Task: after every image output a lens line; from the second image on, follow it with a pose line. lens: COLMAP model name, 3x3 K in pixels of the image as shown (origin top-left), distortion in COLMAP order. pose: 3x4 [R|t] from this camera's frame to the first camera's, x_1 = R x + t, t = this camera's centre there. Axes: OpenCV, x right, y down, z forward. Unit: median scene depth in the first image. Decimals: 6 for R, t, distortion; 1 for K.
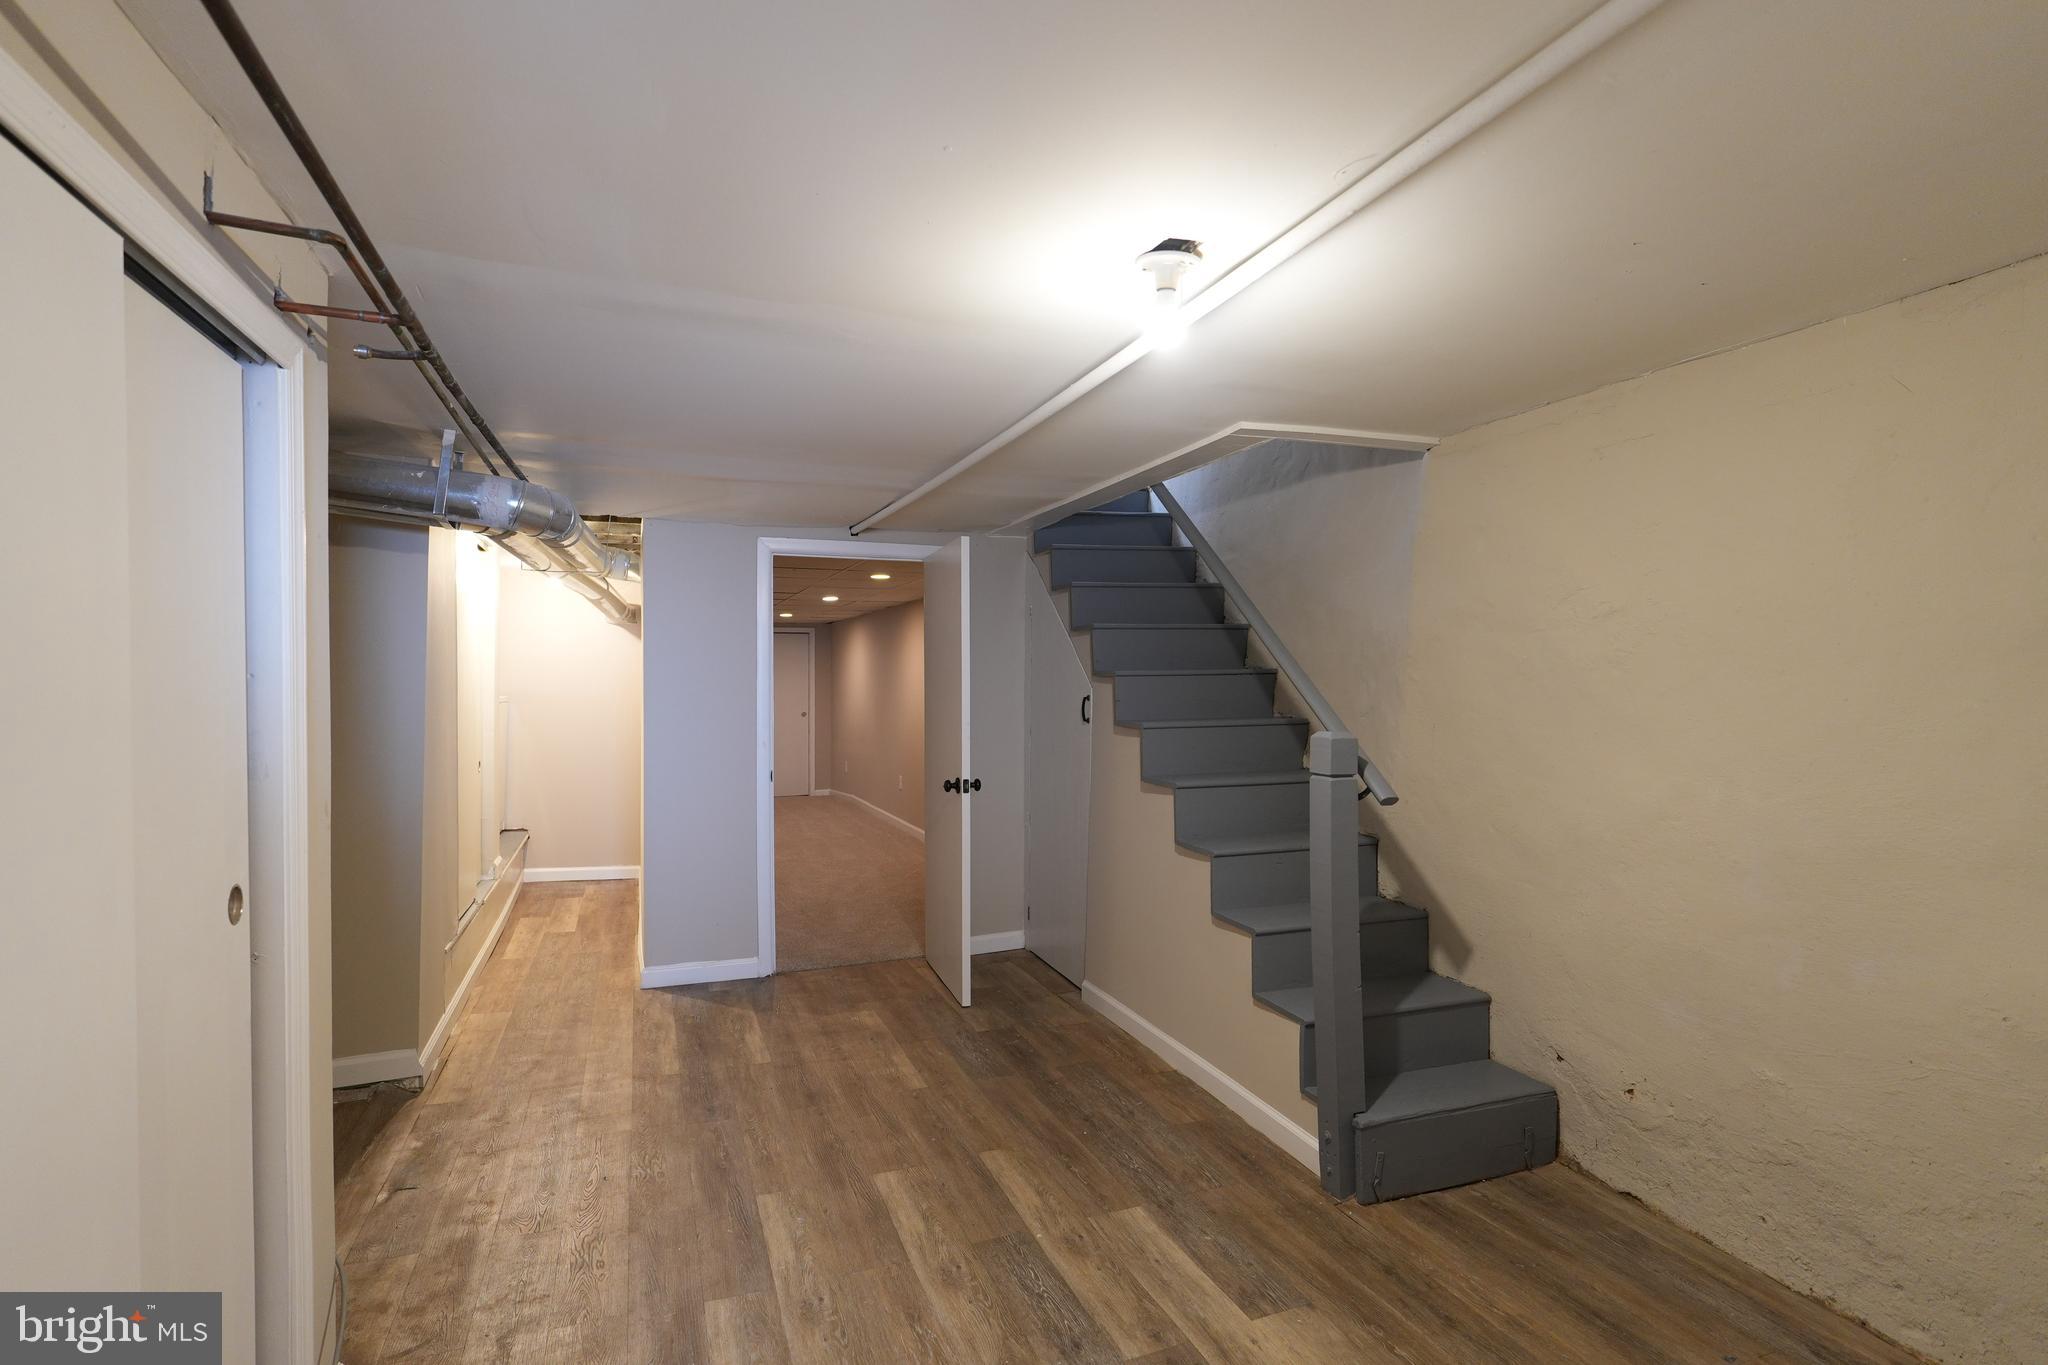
lens RADIAL K [[933.6, 0, 1020.4], [0, 933.6, 676.2], [0, 0, 1]] dist [0.001286, 0.000235]
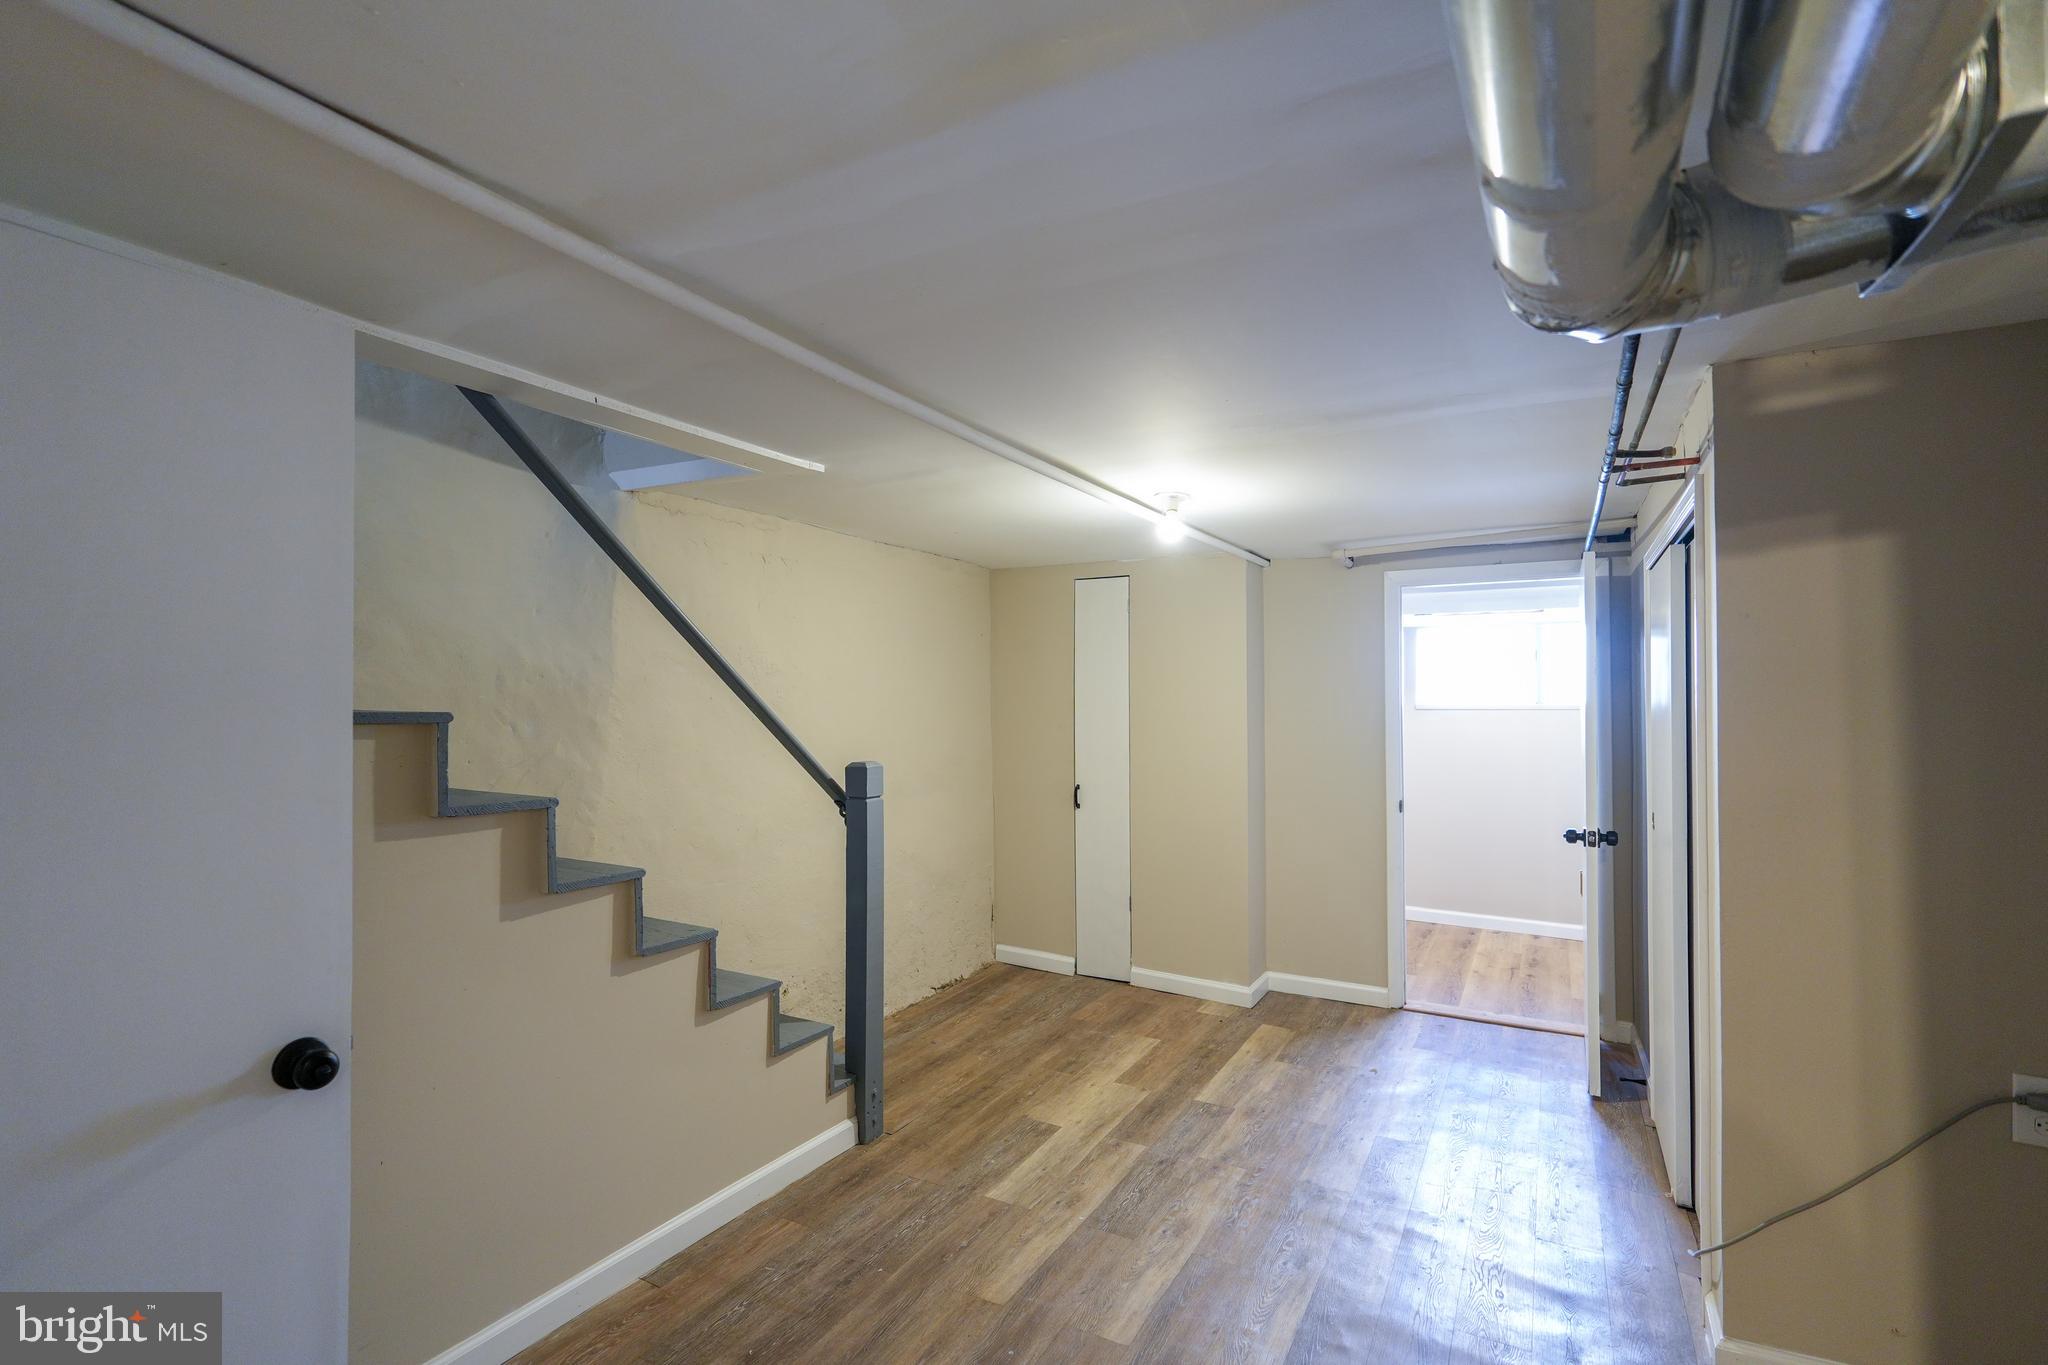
lens RADIAL K [[933.6, 0, 1023.8], [0, 933.6, 686.1], [0, 0, 1]] dist [0.001286, 0.000235]
pose [[-0.617234, 0.020216, 0.786520, -0.780153], [0.004367, 0.999742, -0.022270, -0.009205], [-0.786768, -0.010311, -0.617163, 1.651709]]
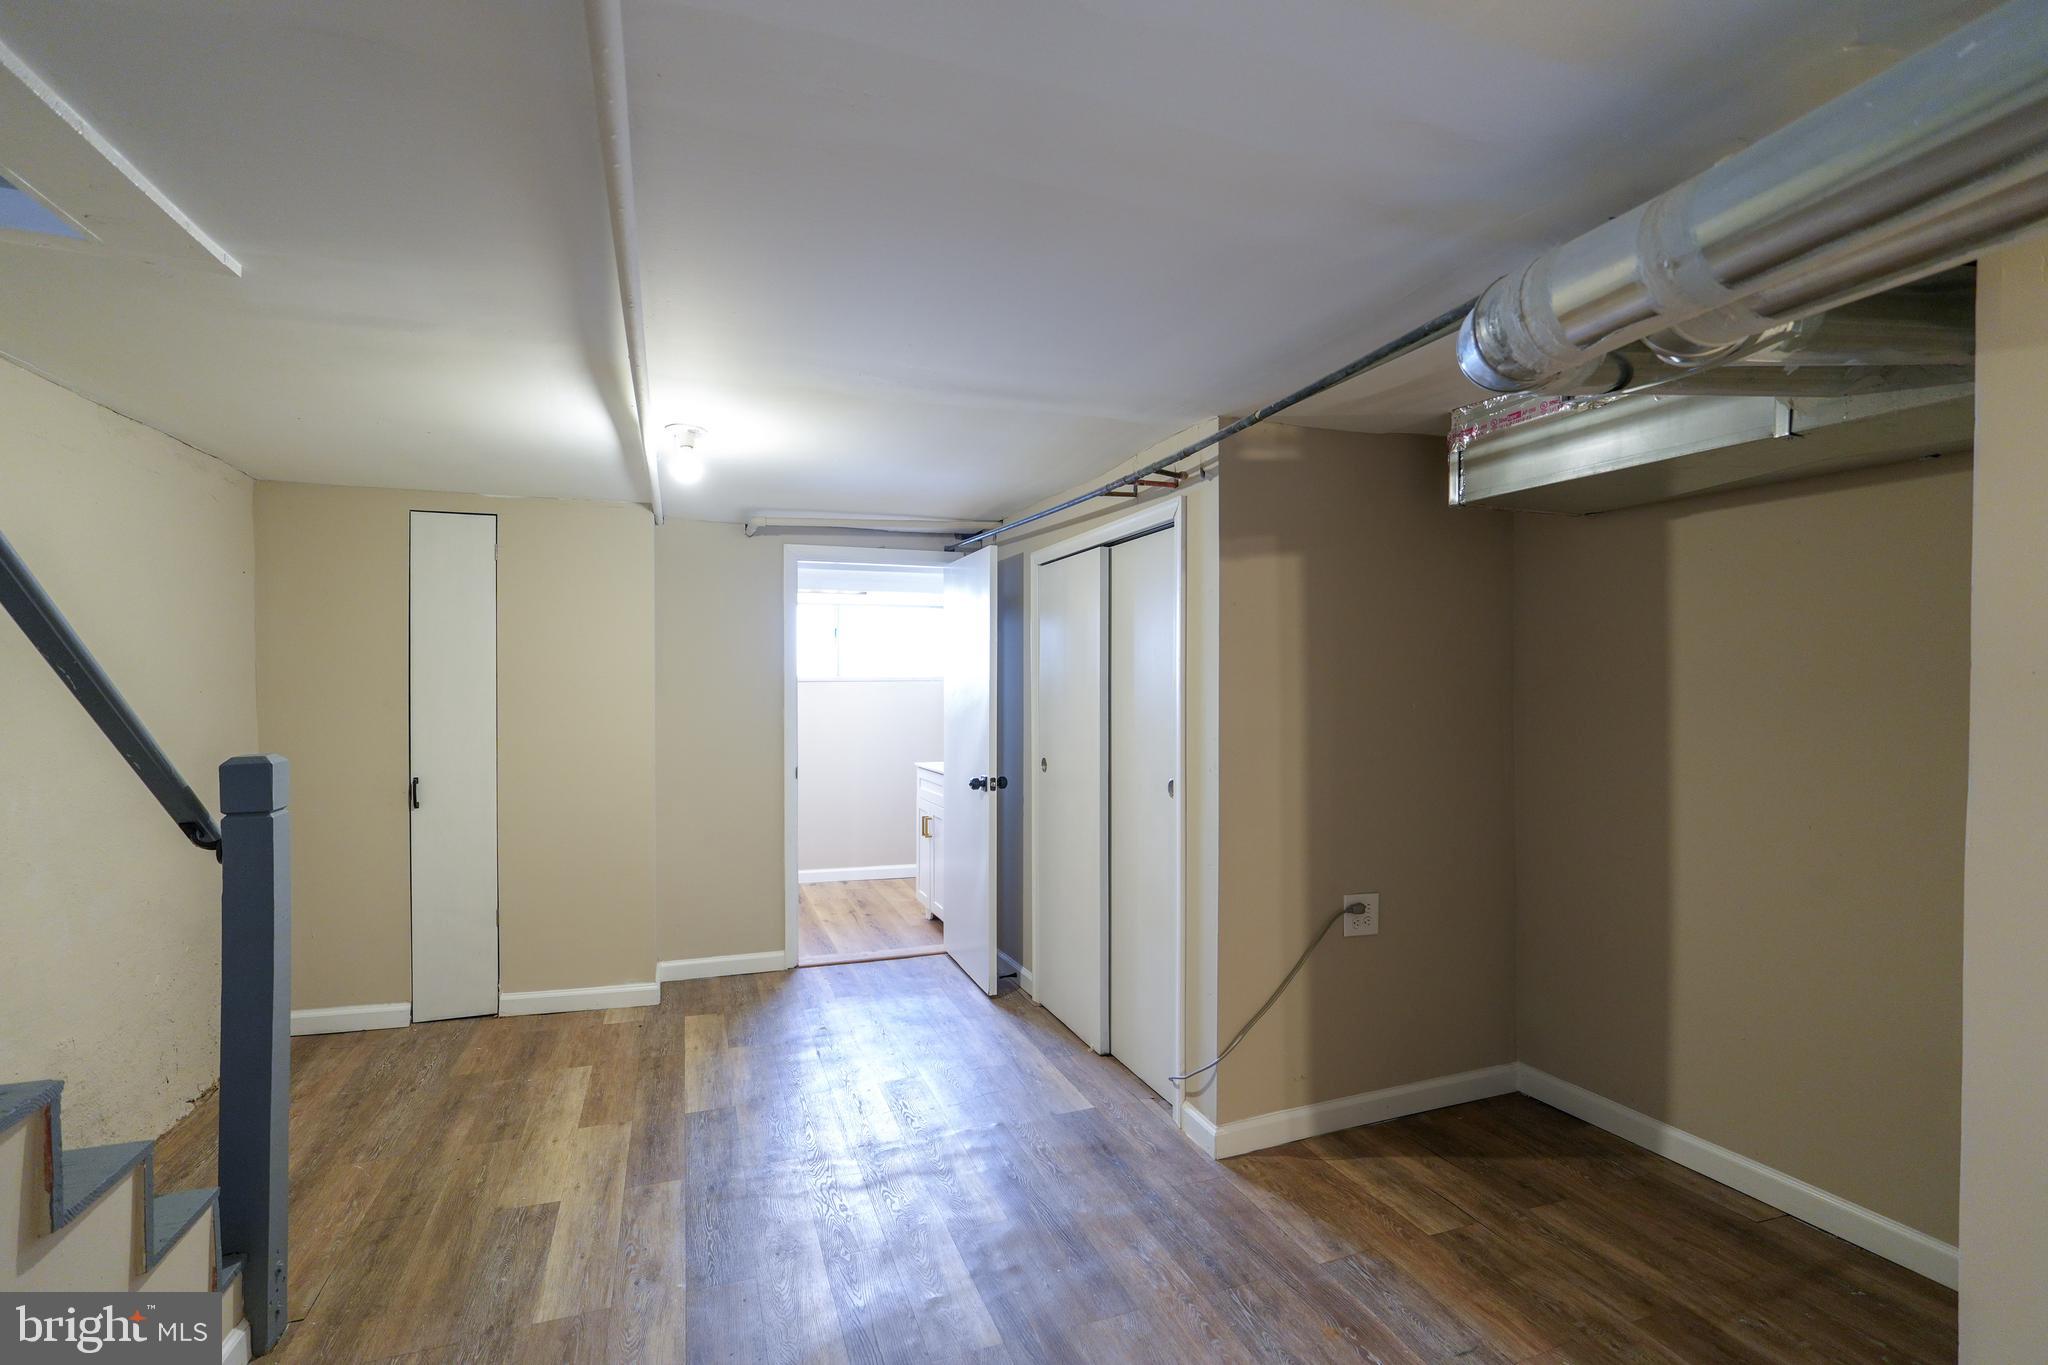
lens RADIAL K [[933.6, 0, 986.9], [0, 933.6, 684.3], [0, 0, 1]] dist [0.001286, 0.000235]
pose [[-0.997704, 0.006874, 0.067374, -0.329492], [0.007098, 0.999970, 0.003082, 0.005326], [-0.067350, 0.003553, -0.997723, 1.793464]]
